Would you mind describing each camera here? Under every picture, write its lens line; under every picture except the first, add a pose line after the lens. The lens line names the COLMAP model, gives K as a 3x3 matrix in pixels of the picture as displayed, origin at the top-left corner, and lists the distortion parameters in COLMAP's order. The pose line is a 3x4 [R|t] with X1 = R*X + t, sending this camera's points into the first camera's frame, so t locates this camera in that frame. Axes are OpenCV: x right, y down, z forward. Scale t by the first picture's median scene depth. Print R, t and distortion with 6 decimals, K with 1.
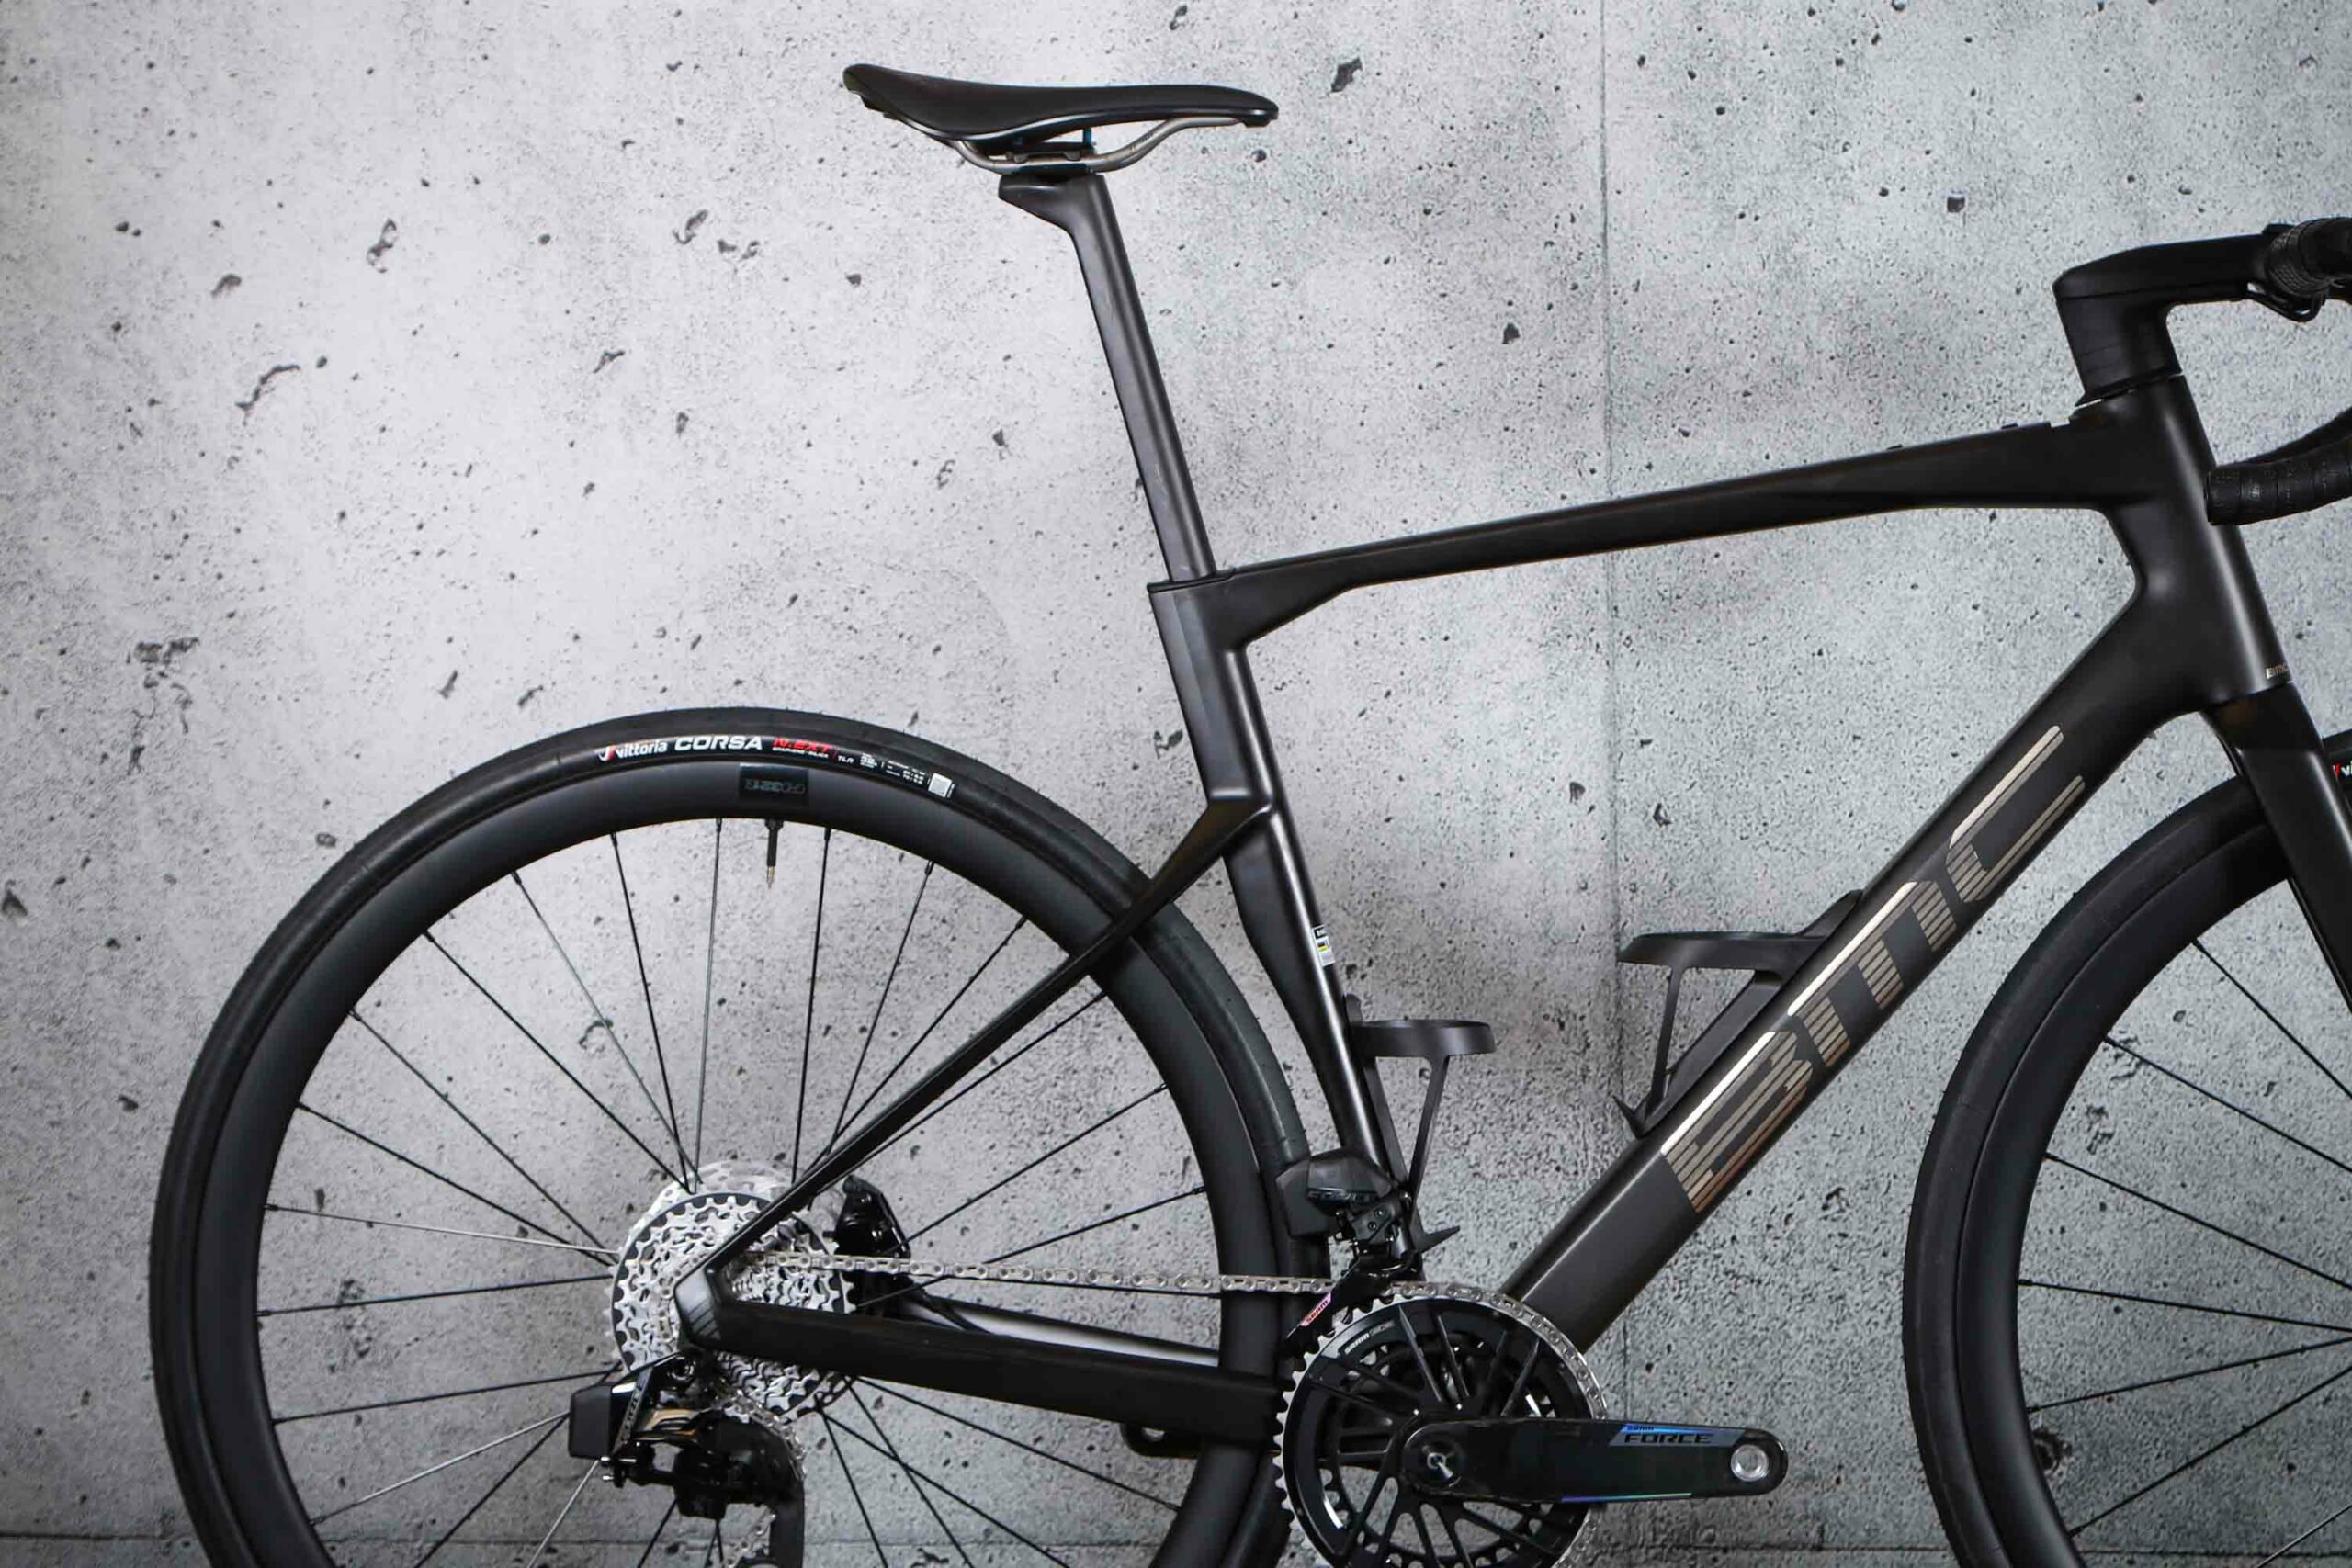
lens RADIAL K [[5922.5, 0, 1105.0], [0, 5922.5, 828.8], [0, 0, 1]] dist [0.161543, 0.250052]
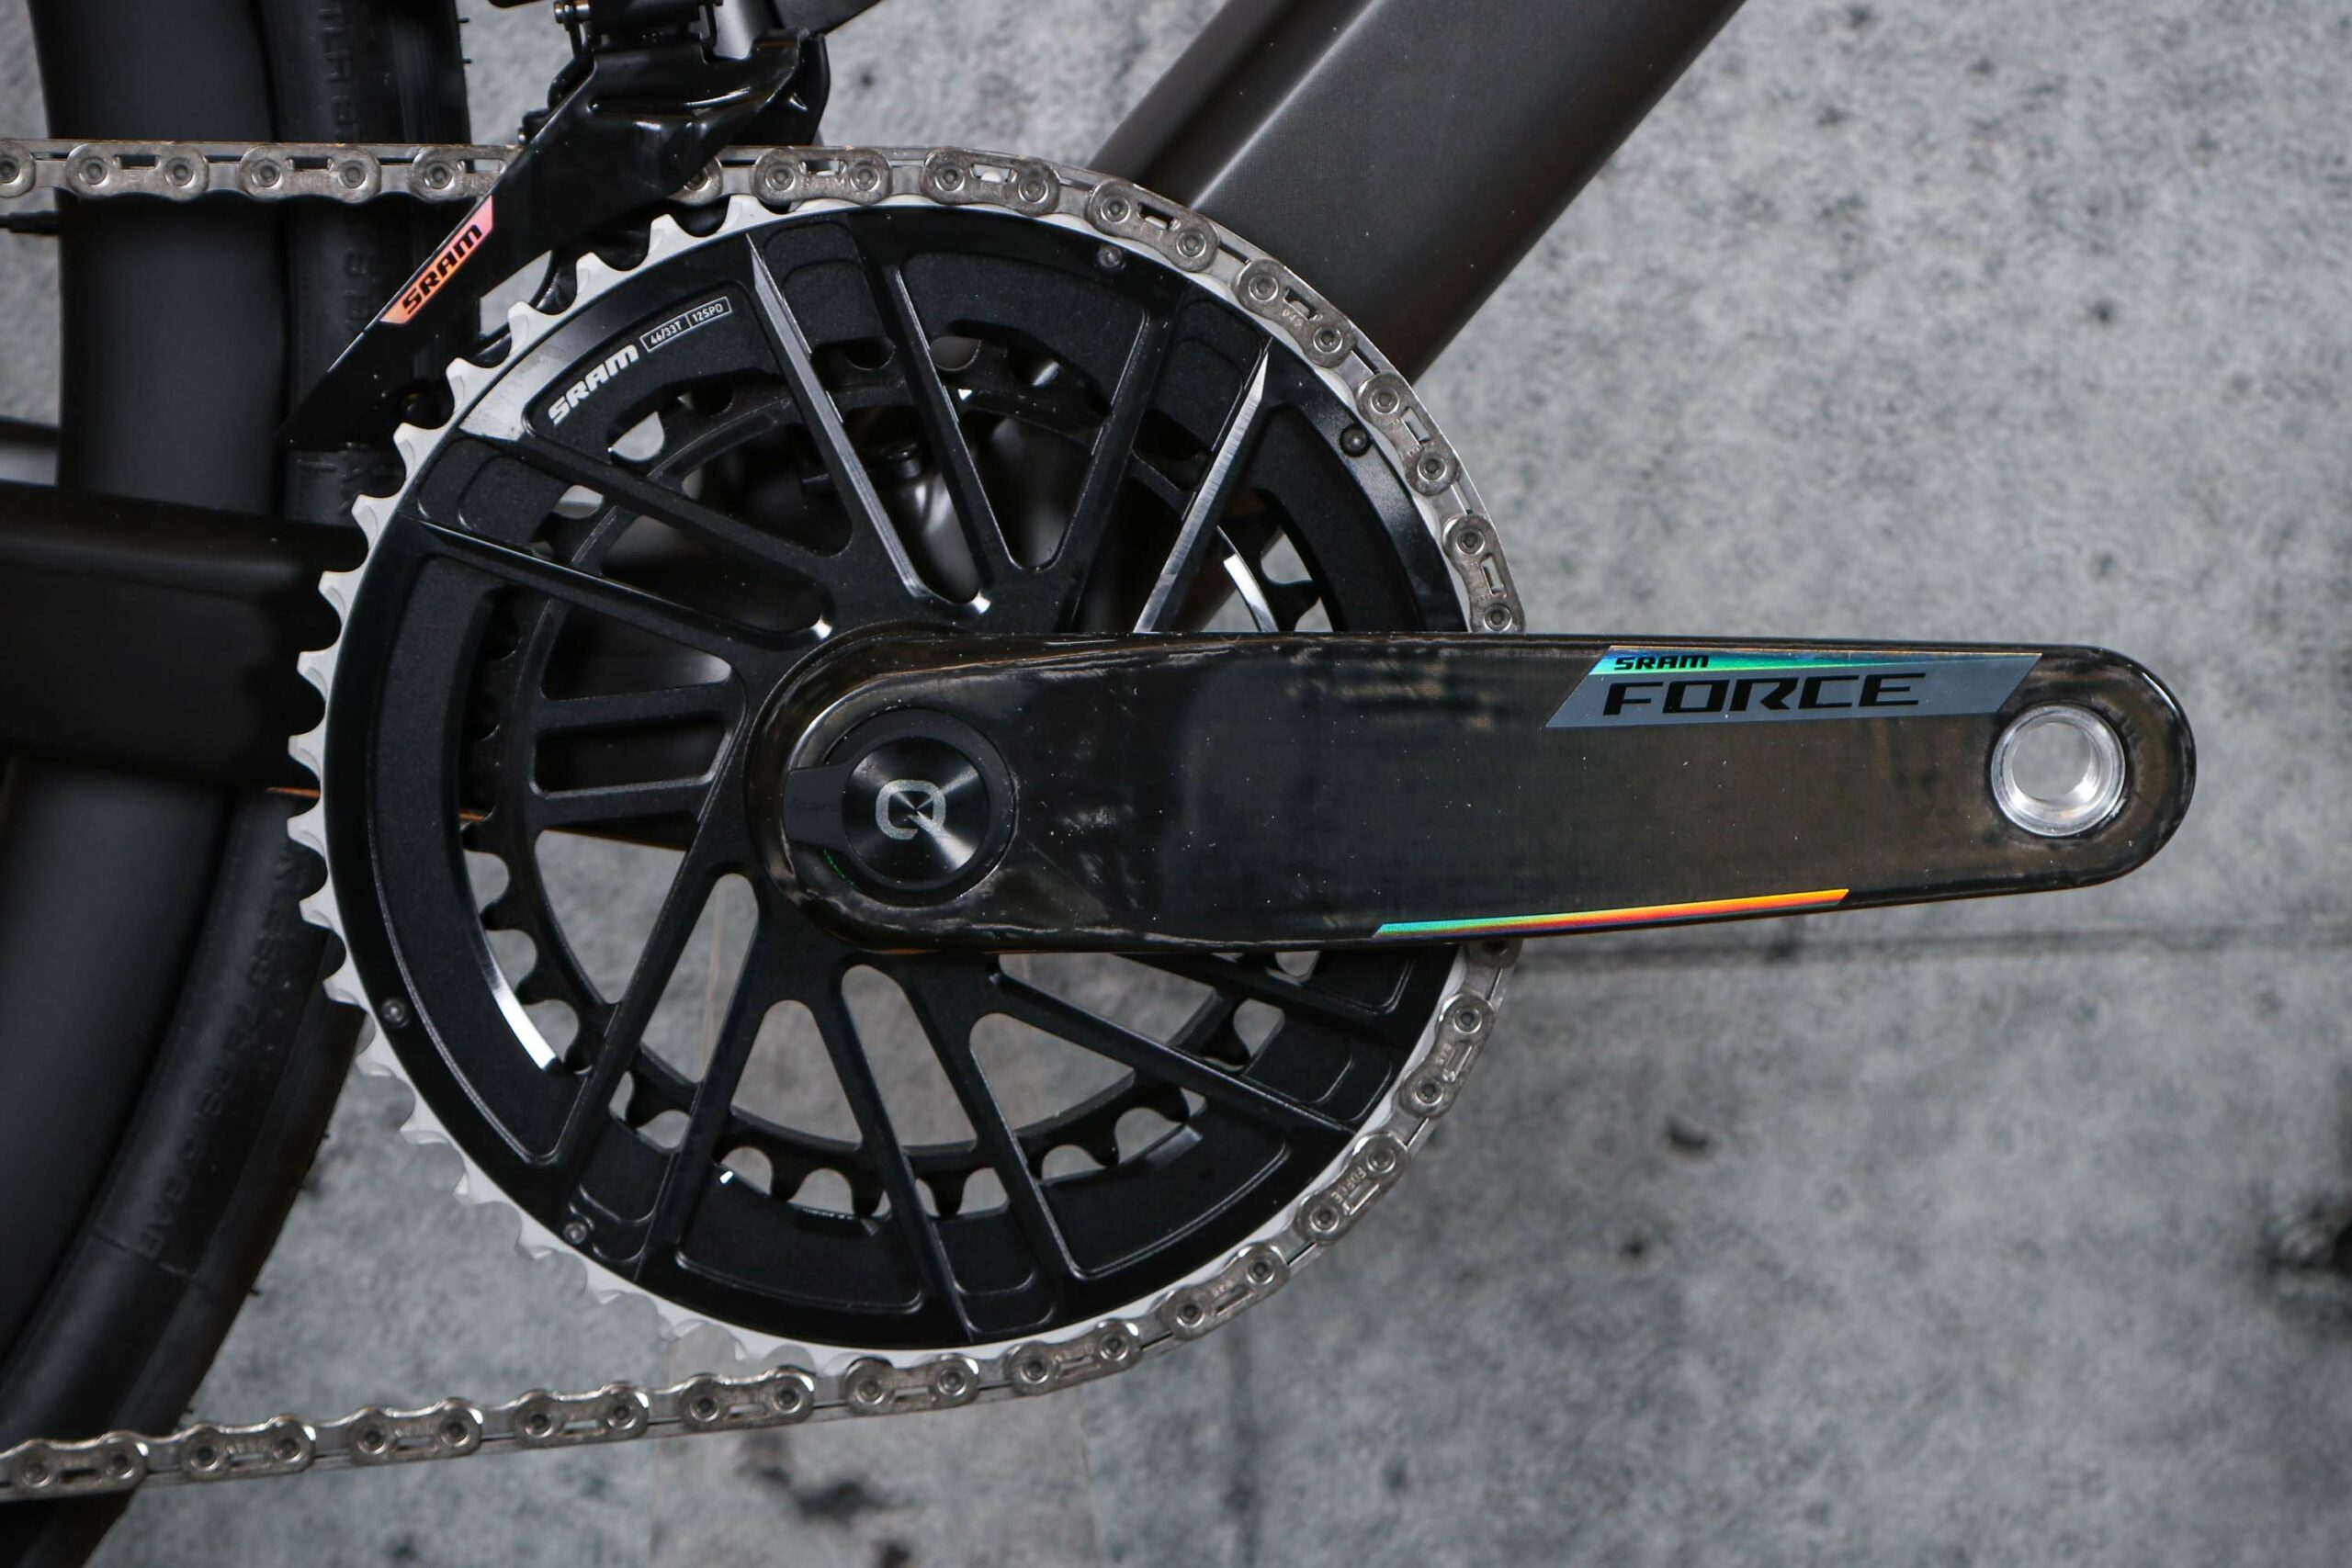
lens RADIAL K [[9630.8, 0, 1184.3], [0, 9630.8, 842.1], [0, 0, 1]] dist [0.469340, -0.802406]
pose [[0.985721, -0.039575, 0.163668, -0.003294], [0.017686, 0.990946, 0.133091, 0.048648], [-0.167453, -0.128296, 0.977497, 0.554818]]
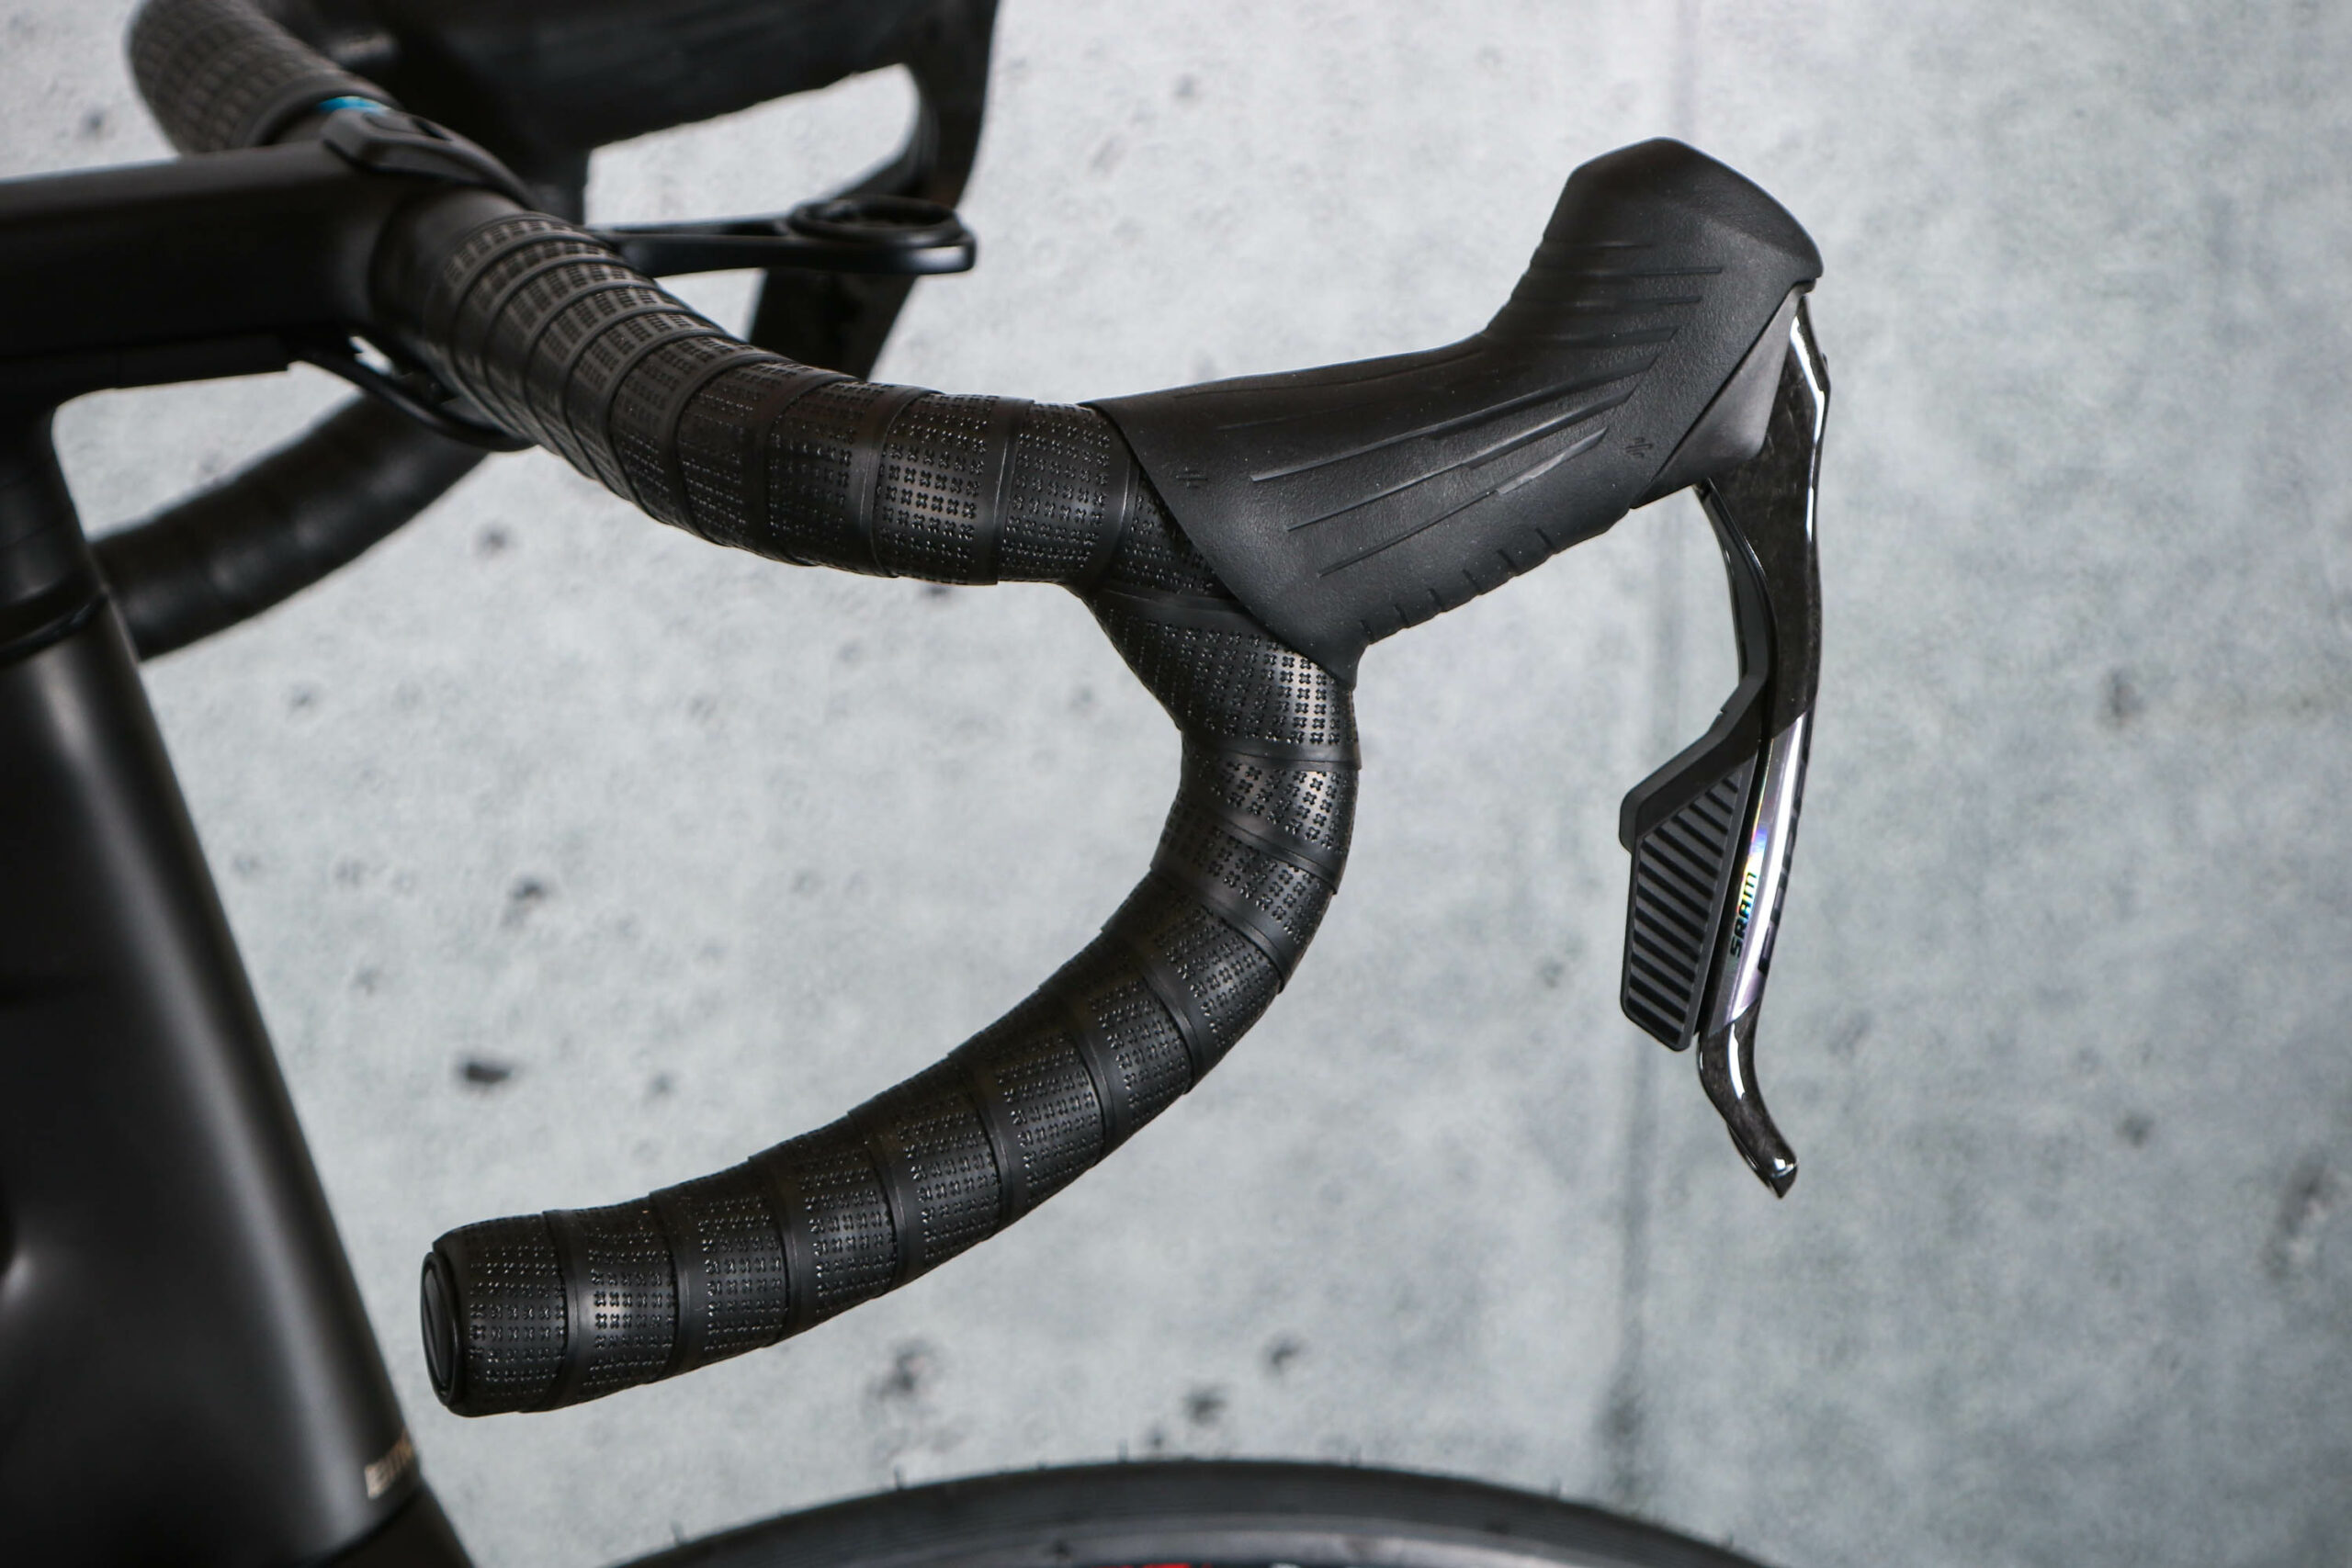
lens RADIAL K [[8507.1, 0, 1176.0], [0, 8507.1, 784.0], [0, 0, 1]] dist [0.128413, 0.420217]
pose [[0.883517, -0.082254, 0.461120, 0.018296], [-0.016971, 0.978193, 0.207006, -0.157653], [-0.468091, -0.190719, 0.862854, 0.557759]]
